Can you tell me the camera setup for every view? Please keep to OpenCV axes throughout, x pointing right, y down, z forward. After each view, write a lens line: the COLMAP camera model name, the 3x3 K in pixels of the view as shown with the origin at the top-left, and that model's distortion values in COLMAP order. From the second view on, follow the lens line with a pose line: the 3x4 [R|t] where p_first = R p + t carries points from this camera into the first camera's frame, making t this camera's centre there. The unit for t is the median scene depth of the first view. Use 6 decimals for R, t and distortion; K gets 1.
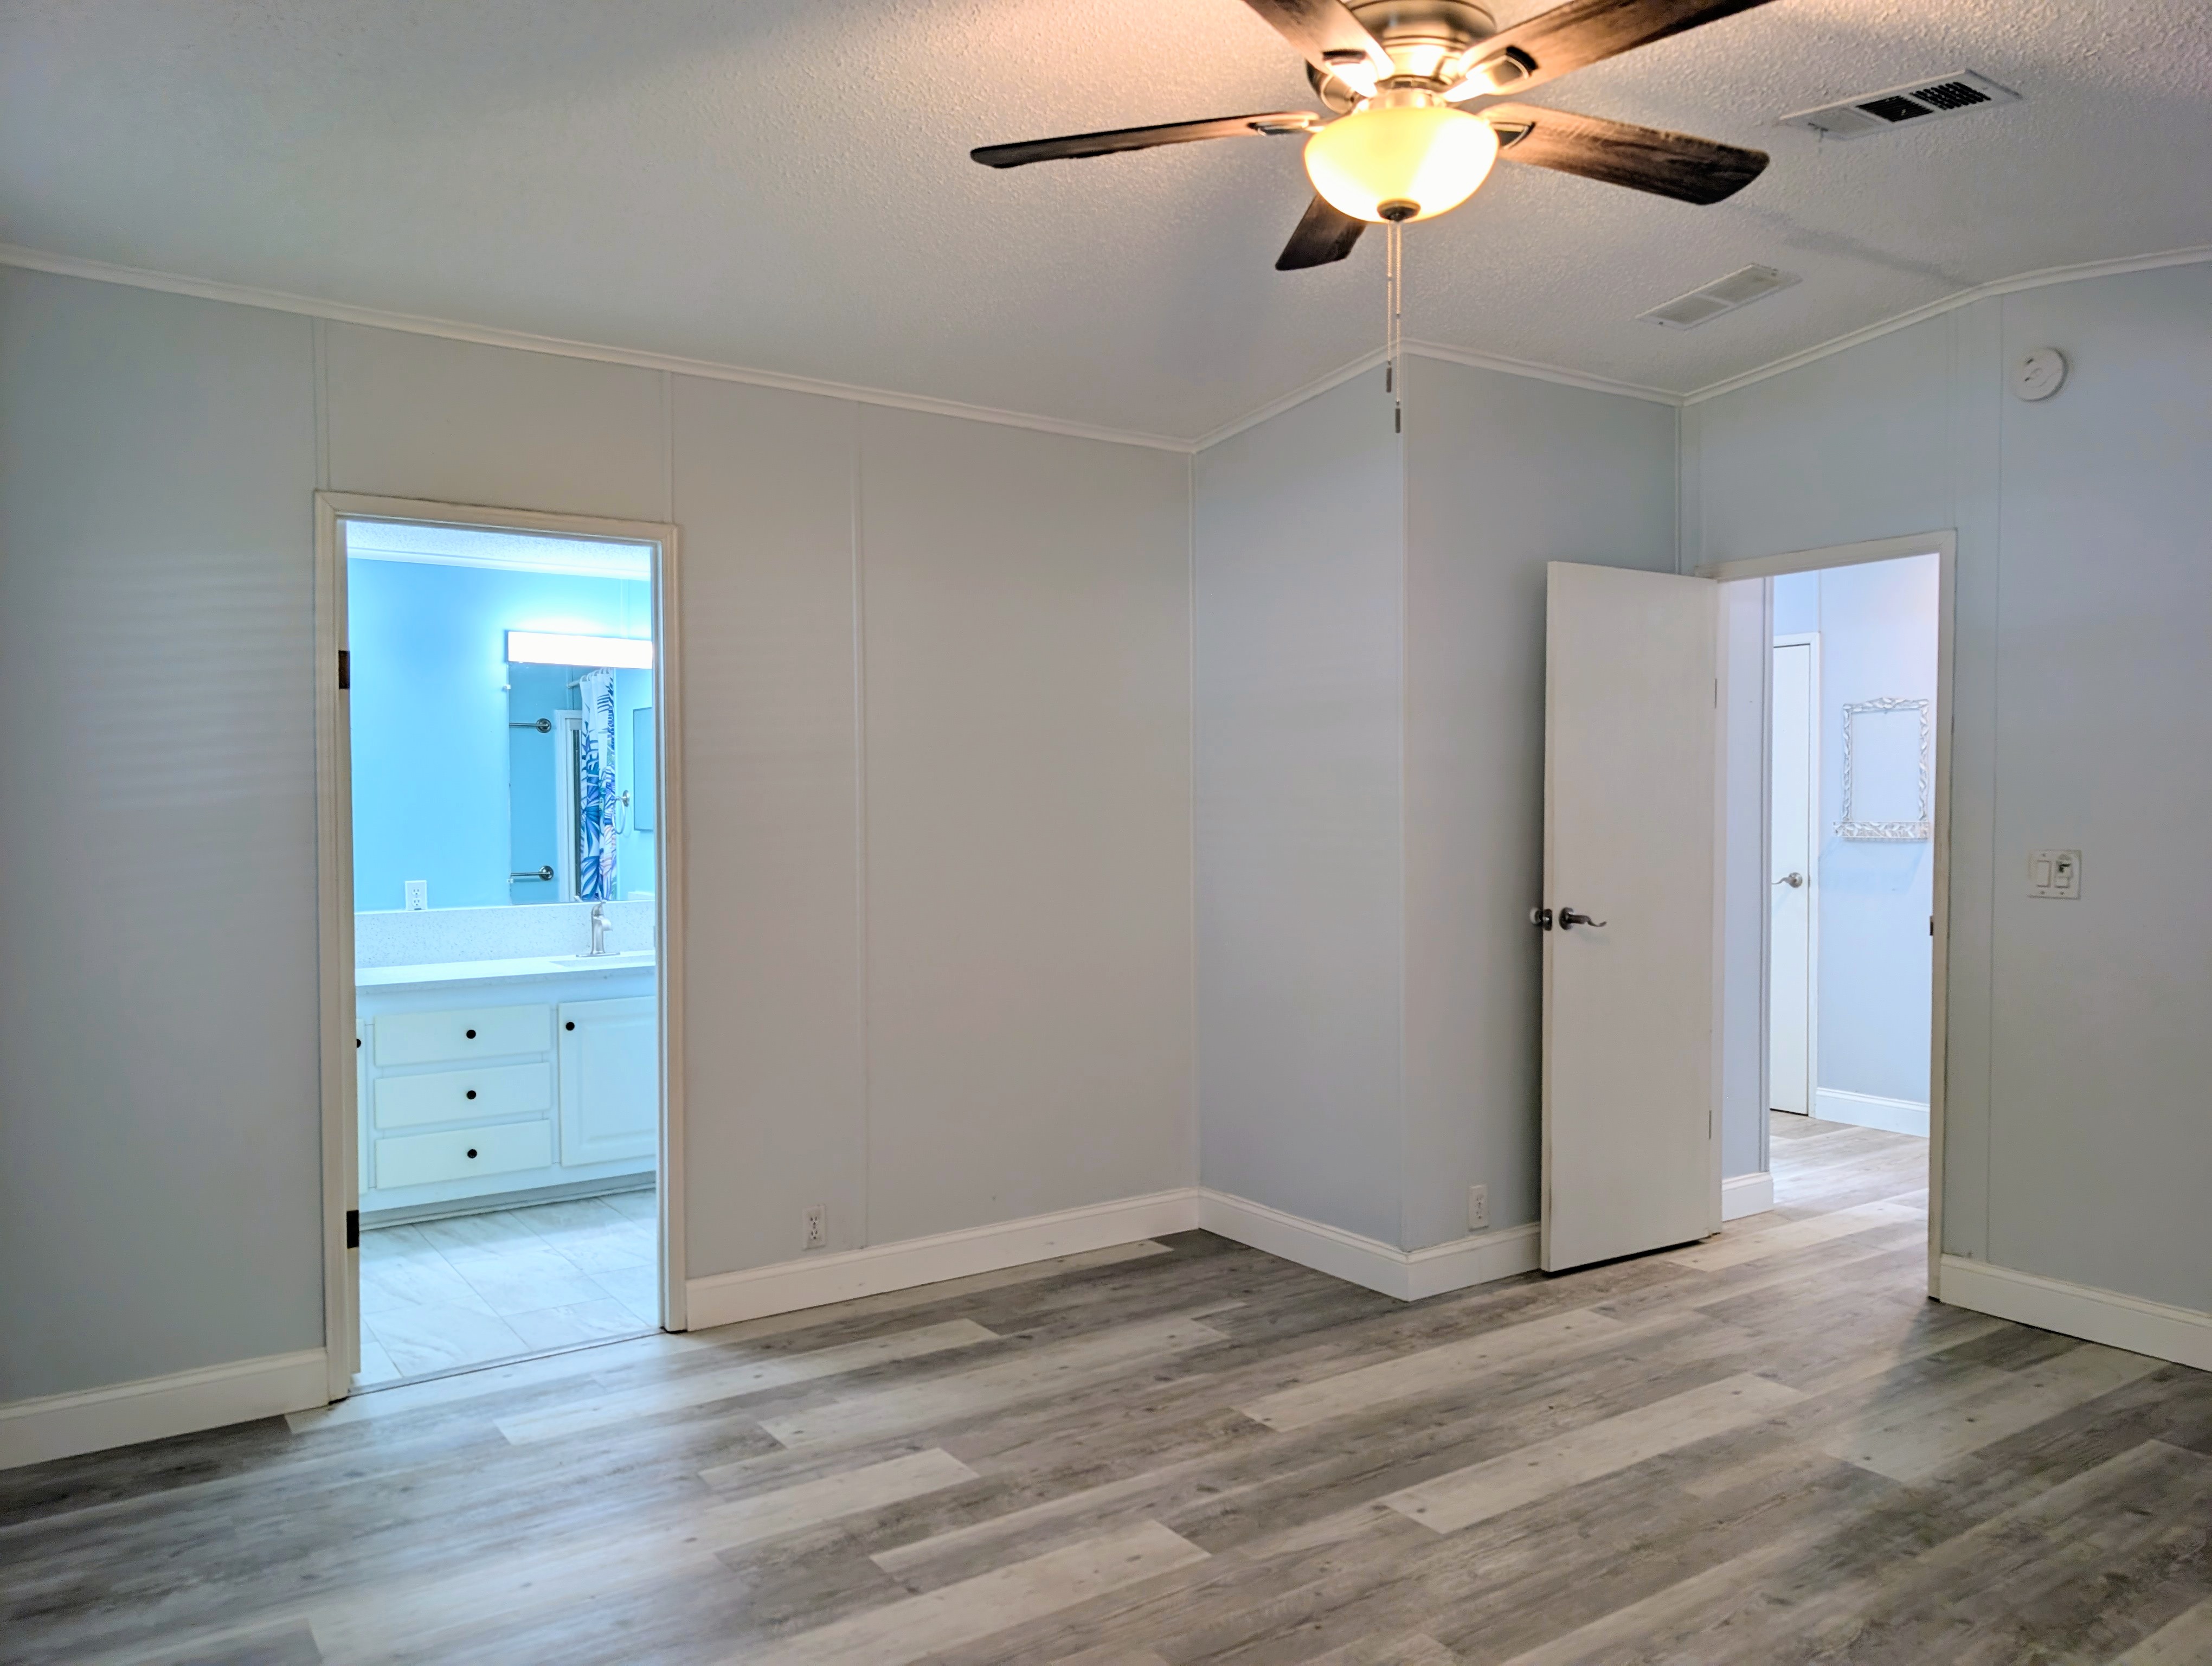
lens RADIAL K [[1583.4, 0, 1105.6], [0, 1583.4, 830.2], [0, 0, 1]] dist [0.004248, -0.003703]
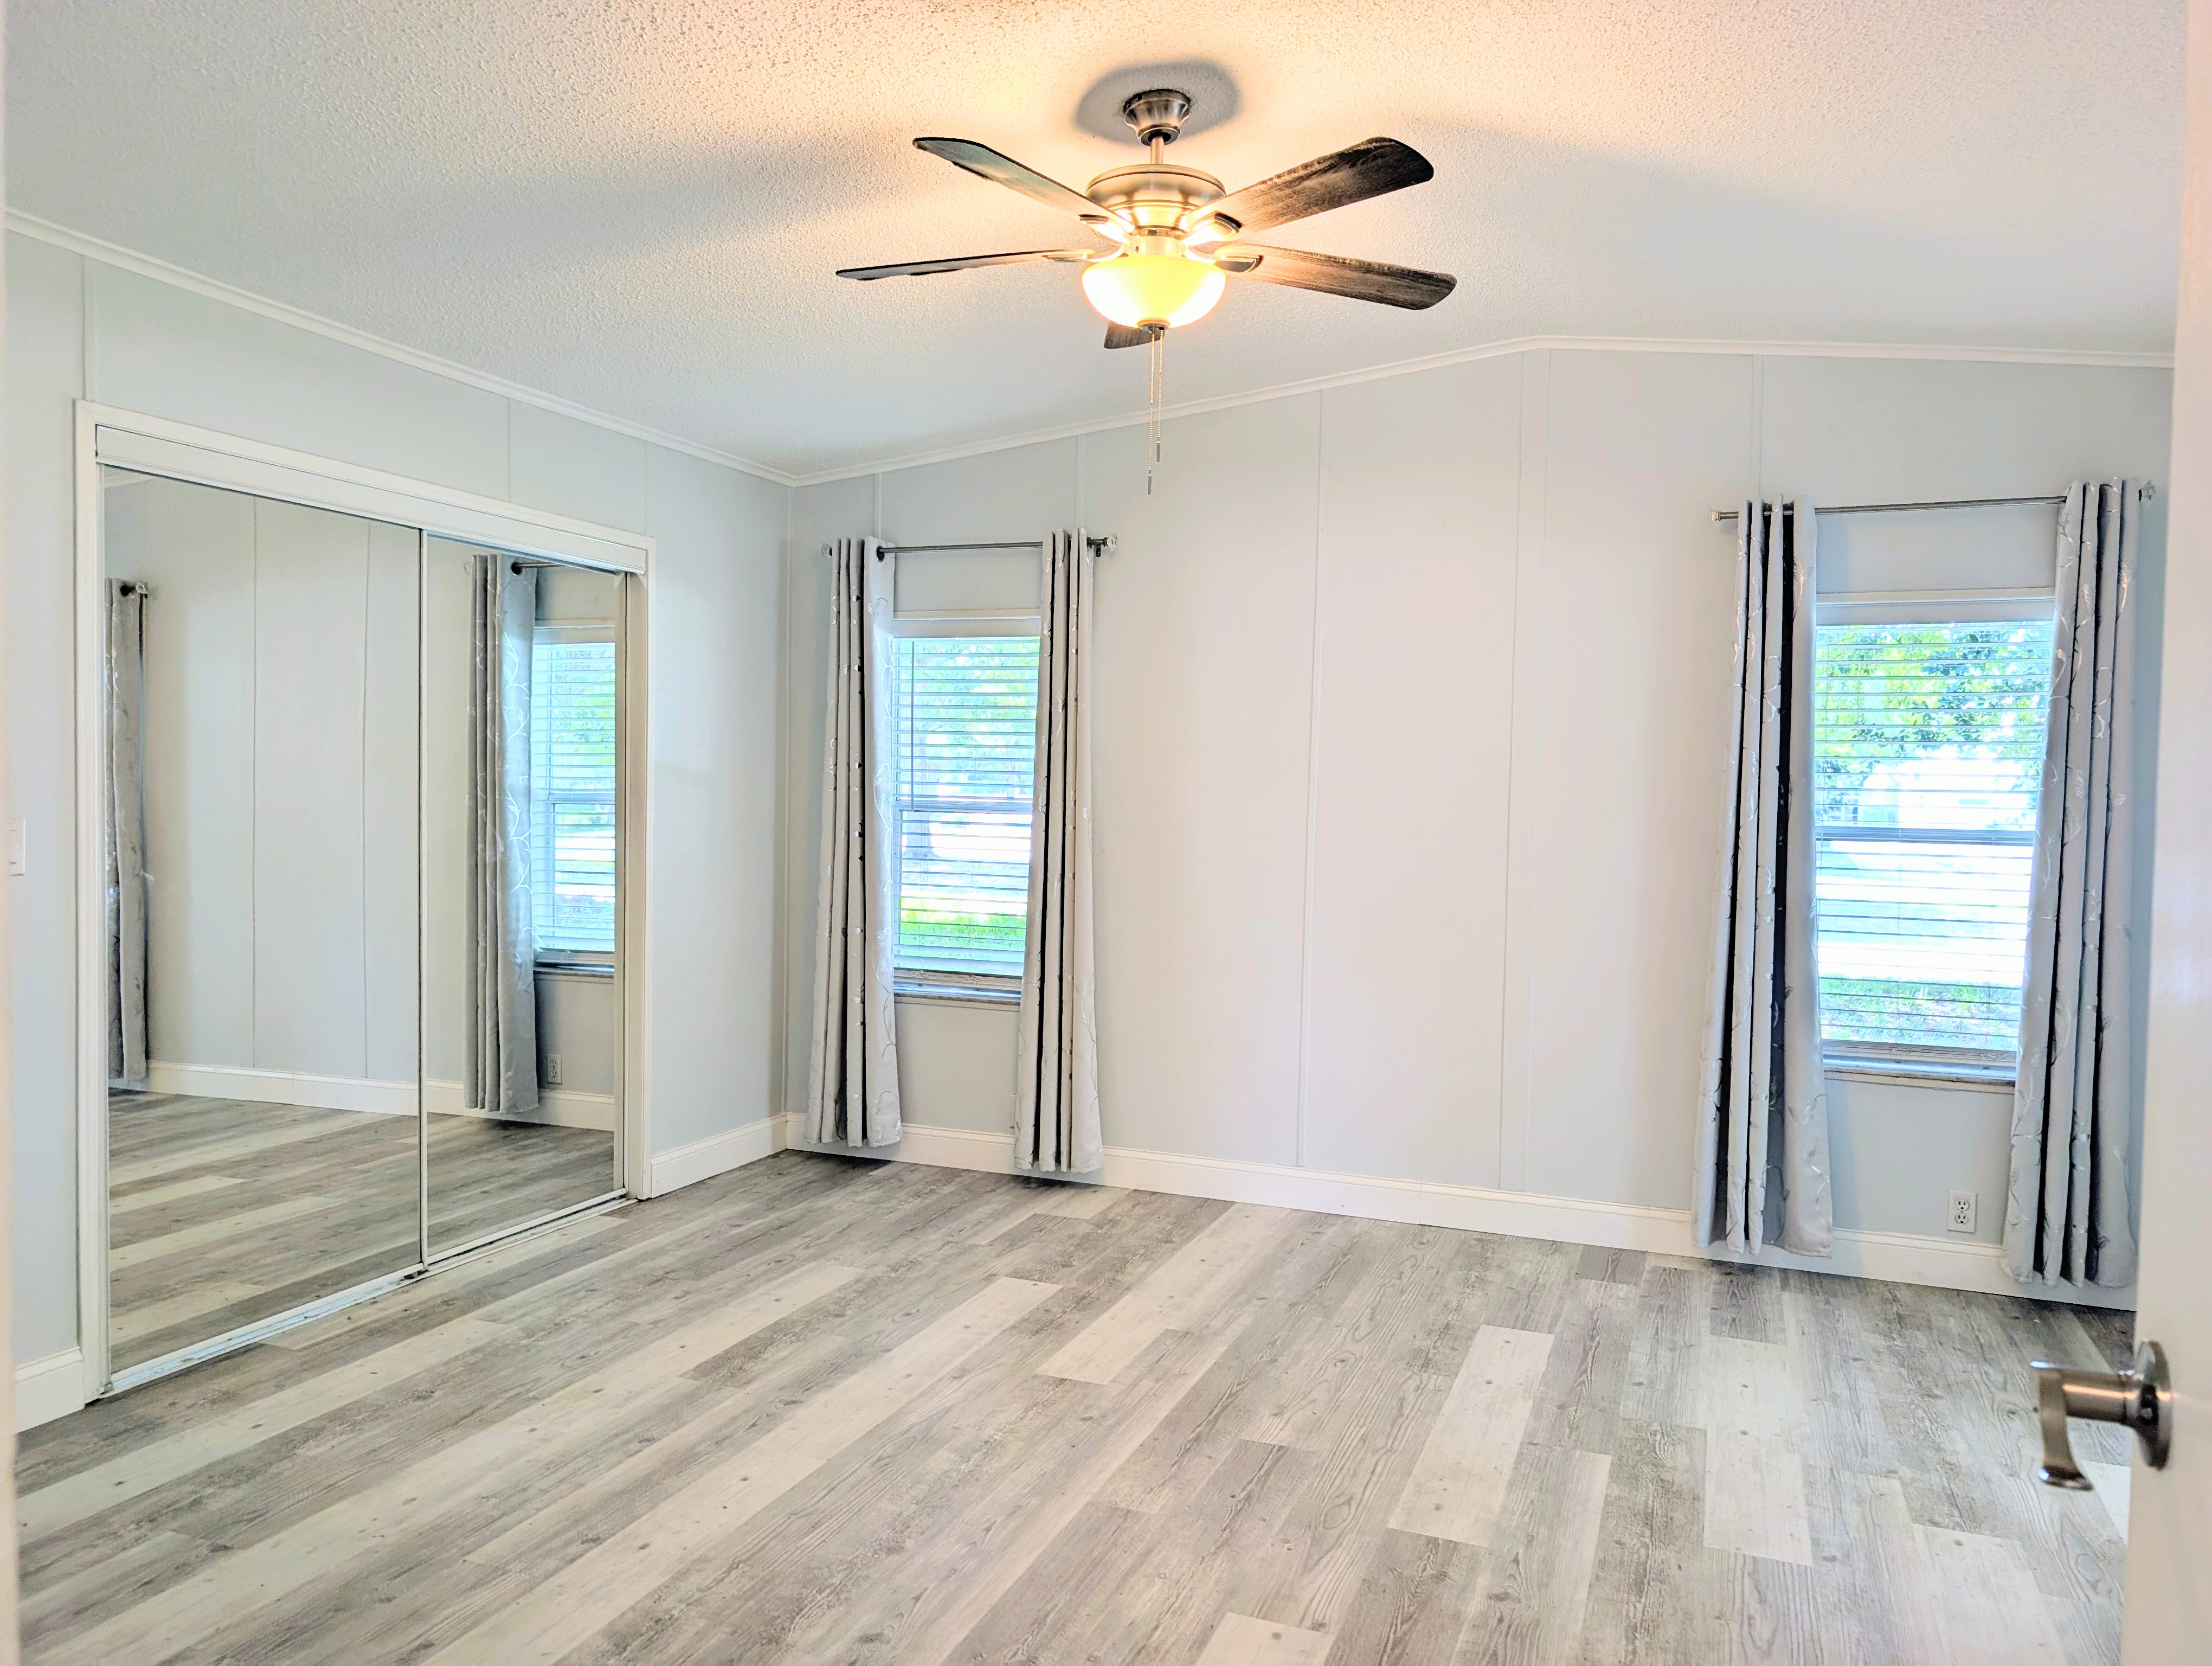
lens RADIAL K [[1583.4, 0, 1109.4], [0, 1583.4, 834.6], [0, 0, 1]] dist [0.004248, -0.003703]
pose [[-0.824817, 0.005940, -0.565369, 0.728467], [-0.026487, 0.998441, 0.049132, -0.025782], [0.564779, 0.055500, -0.823374, 1.592139]]
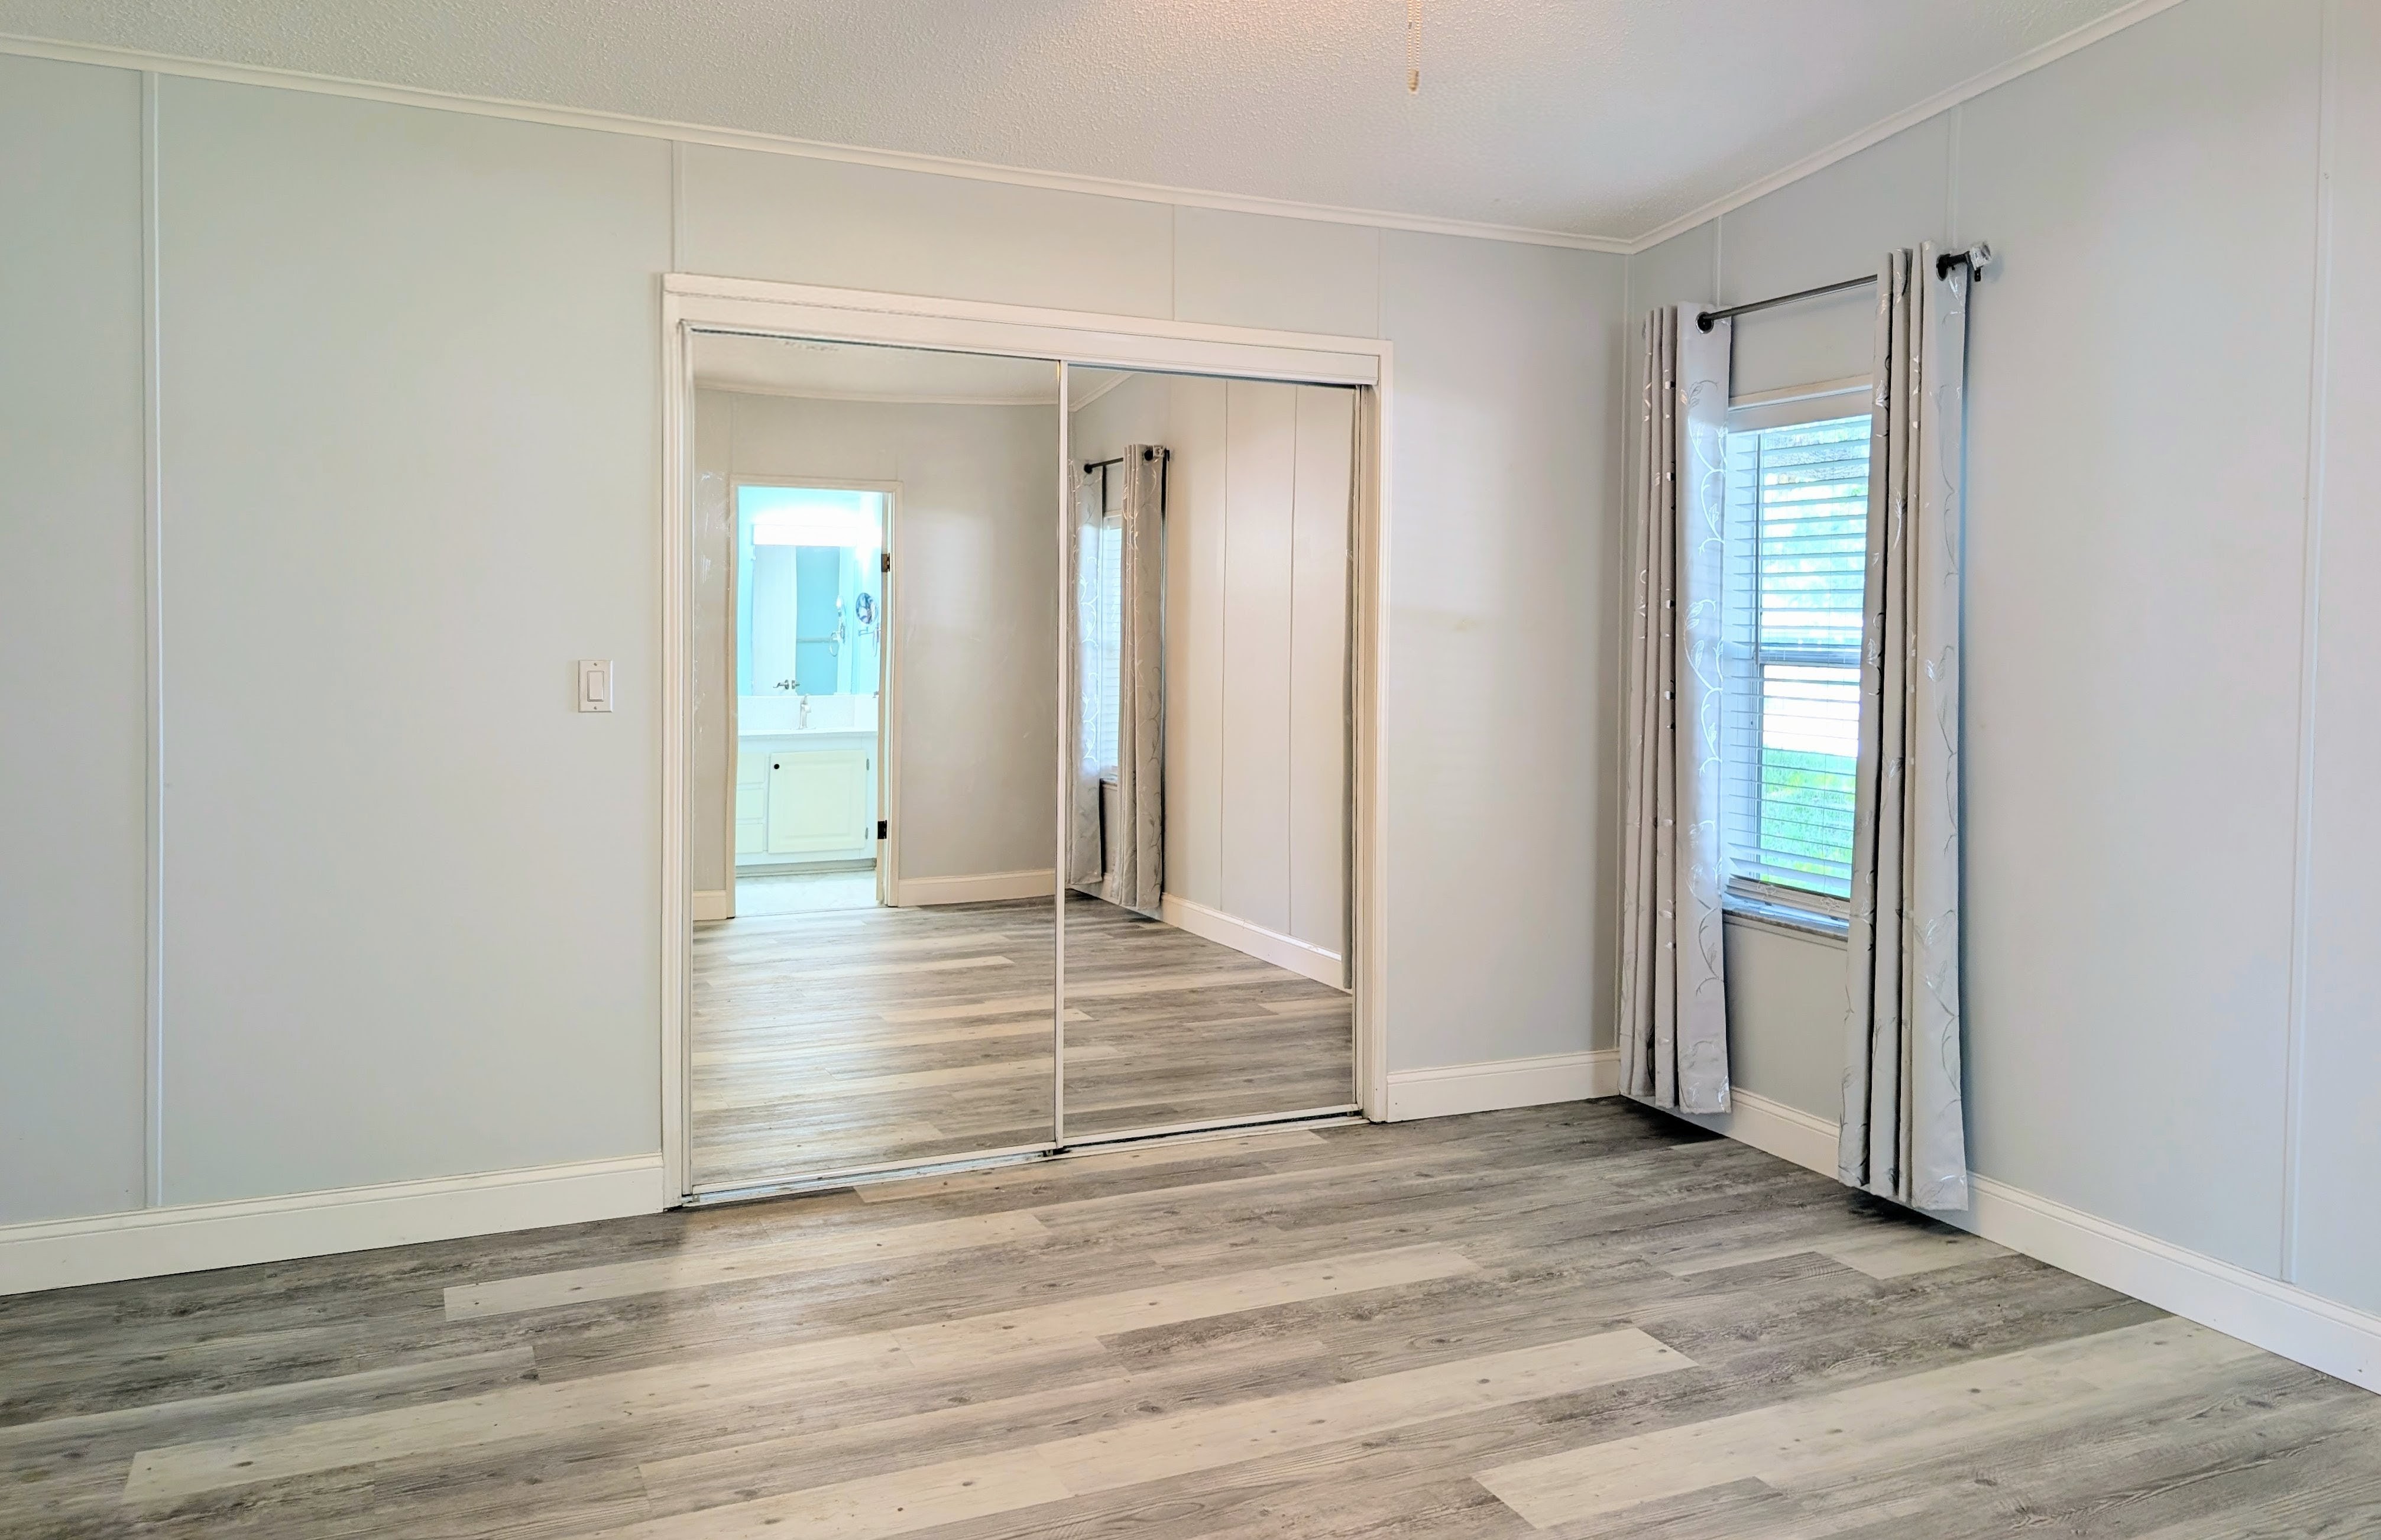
lens RADIAL K [[1719.0, 0, 1178.5], [0, 1719.0, 669.8], [0, 0, 1]] dist [0.014087, -0.010436]
pose [[-0.984479, -0.008924, 0.175278, 0.106304], [-0.002072, 0.999228, 0.039238, -0.008891], [-0.175492, 0.038266, -0.983737, 1.482632]]
